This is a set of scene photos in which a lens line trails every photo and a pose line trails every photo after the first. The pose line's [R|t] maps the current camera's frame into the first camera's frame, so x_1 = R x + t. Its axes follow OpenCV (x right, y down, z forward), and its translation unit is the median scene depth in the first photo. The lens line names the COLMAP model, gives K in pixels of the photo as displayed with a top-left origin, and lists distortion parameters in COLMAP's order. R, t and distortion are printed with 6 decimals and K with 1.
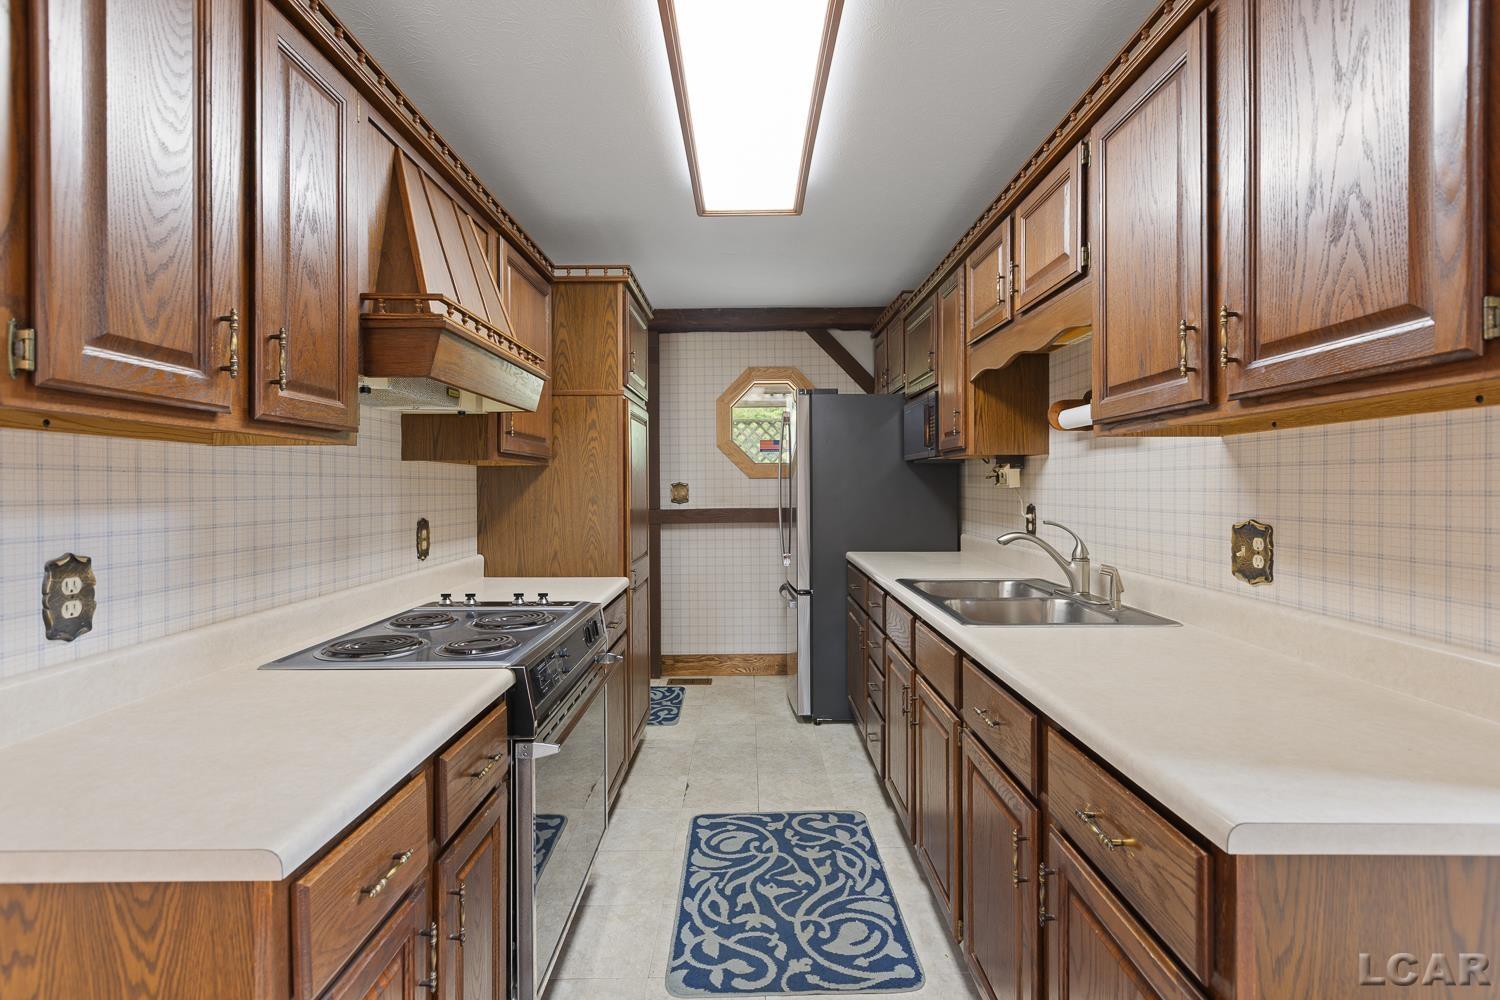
lens RADIAL K [[669.2, 0, 750.0], [0, 669.2, 500.0], [0, 0, 1]] dist [0.000184, 0.000109]
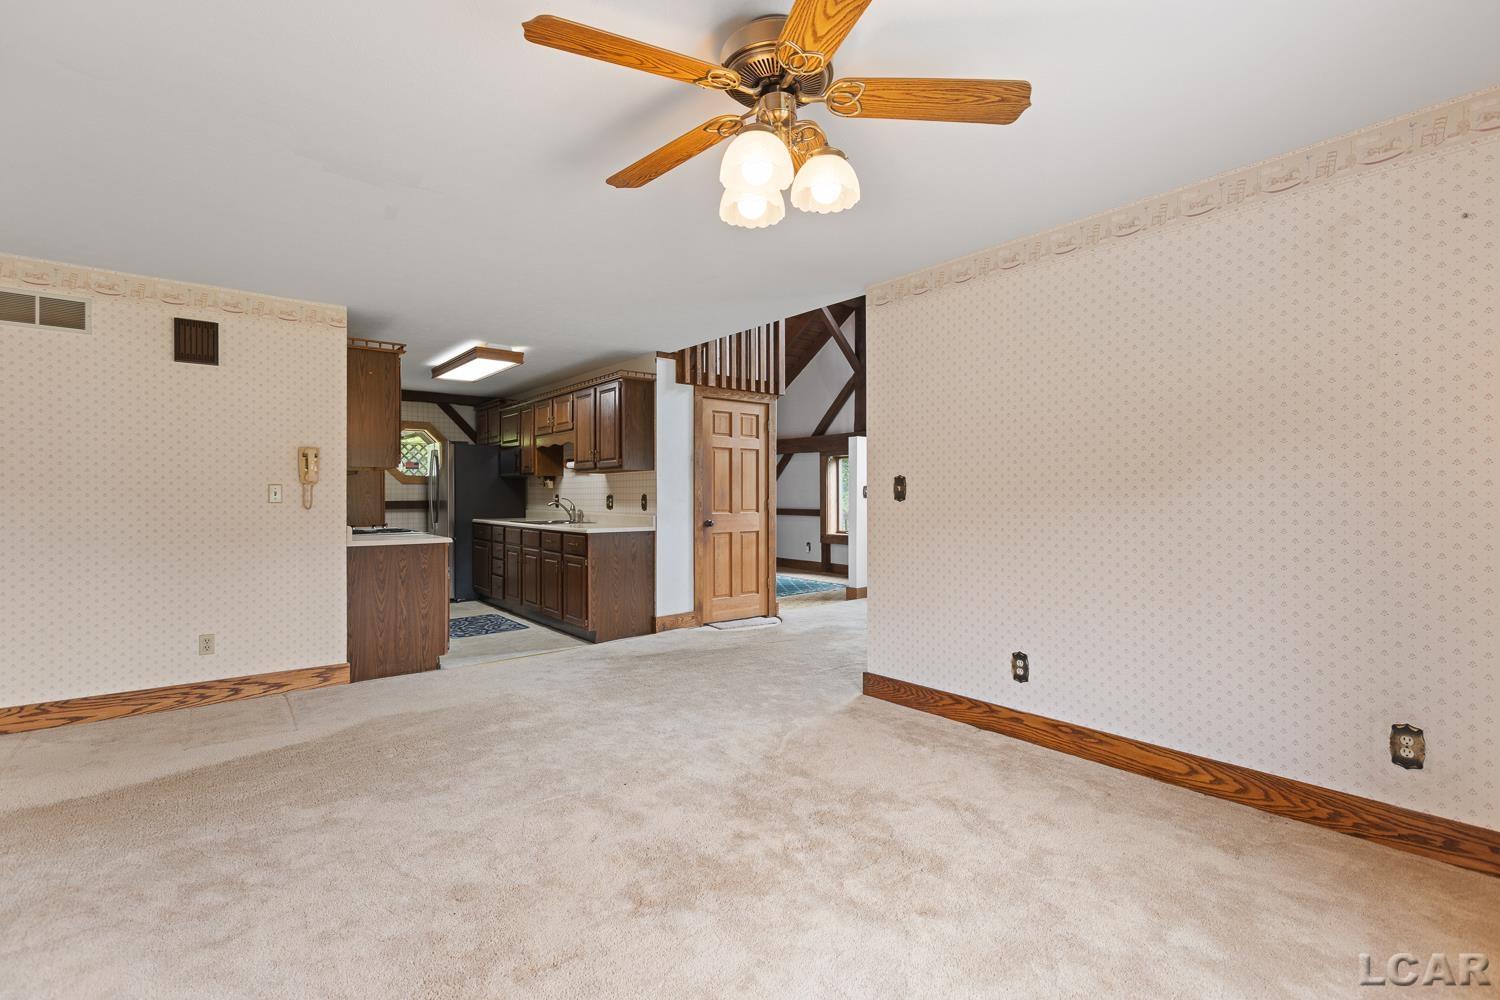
lens RADIAL K [[660.4, 0, 750.0], [0, 660.4, 500.0], [0, 0, 1]] dist [-0.000912, -0.000163]
pose [[0.767363, 0.001395, 0.641211, -0.758796], [0.010545, 0.999835, -0.014795, 0.084018], [-0.641126, 0.018114, 0.767222, -1.692453]]
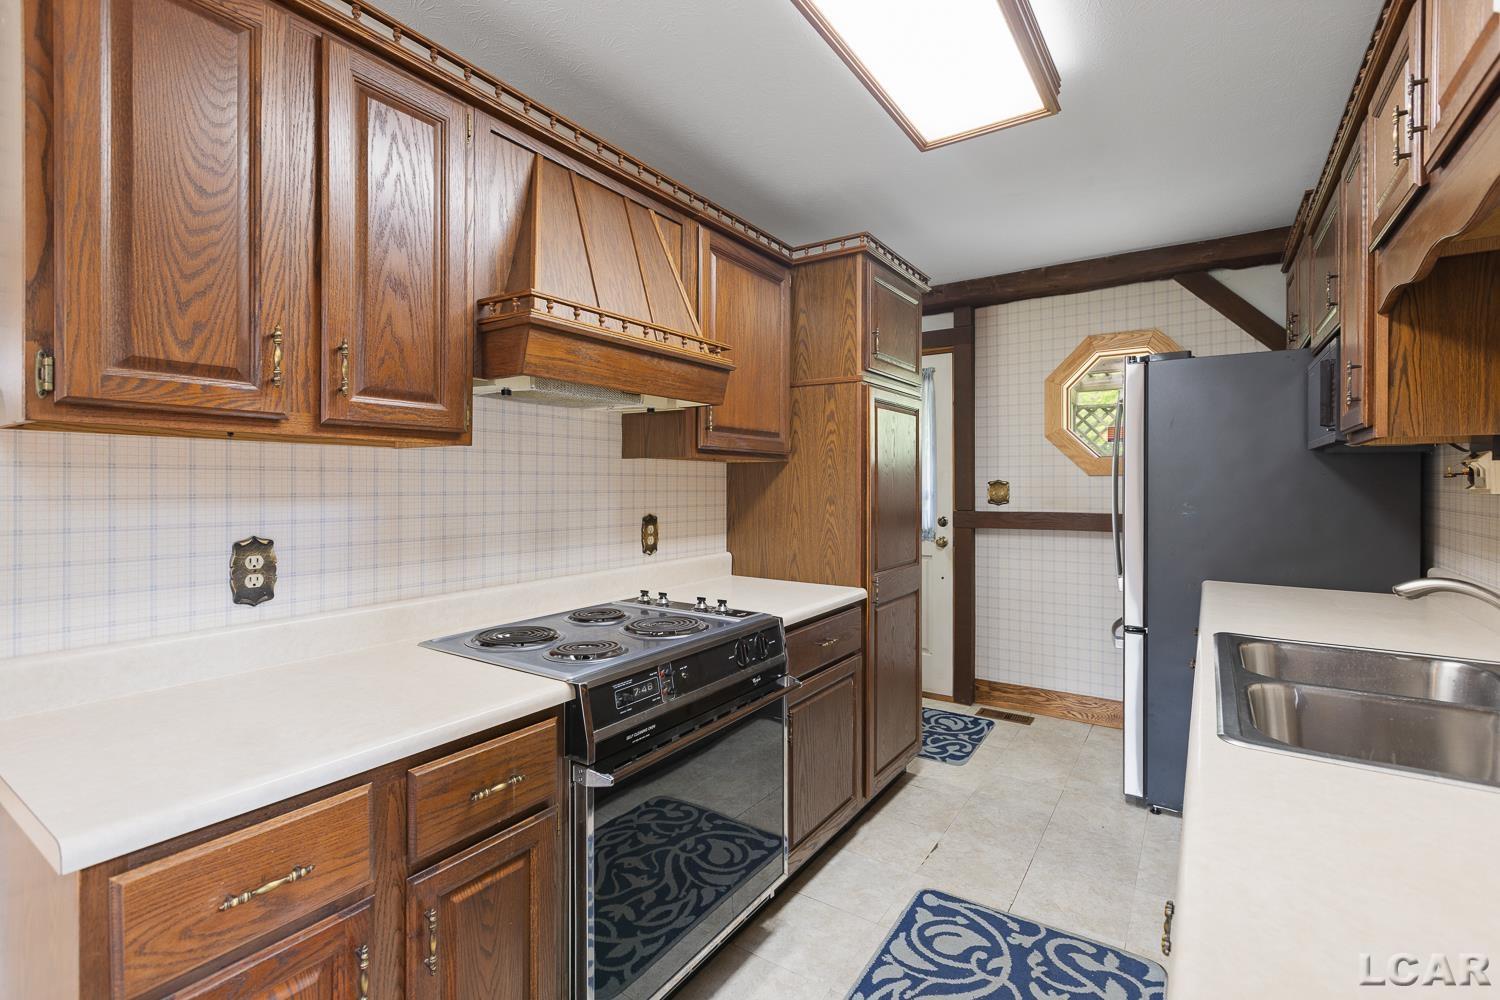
lens RADIAL K [[672.6, 0, 753.7], [0, 672.6, 492.3], [0, 0, 1]] dist [-0.000772, 0.000013]
pose [[0.830502, 0.015362, -0.556803, 0.210660], [-0.018533, 0.999828, -0.000058, -0.009140], [0.556707, 0.010368, 0.830645, 0.212597]]
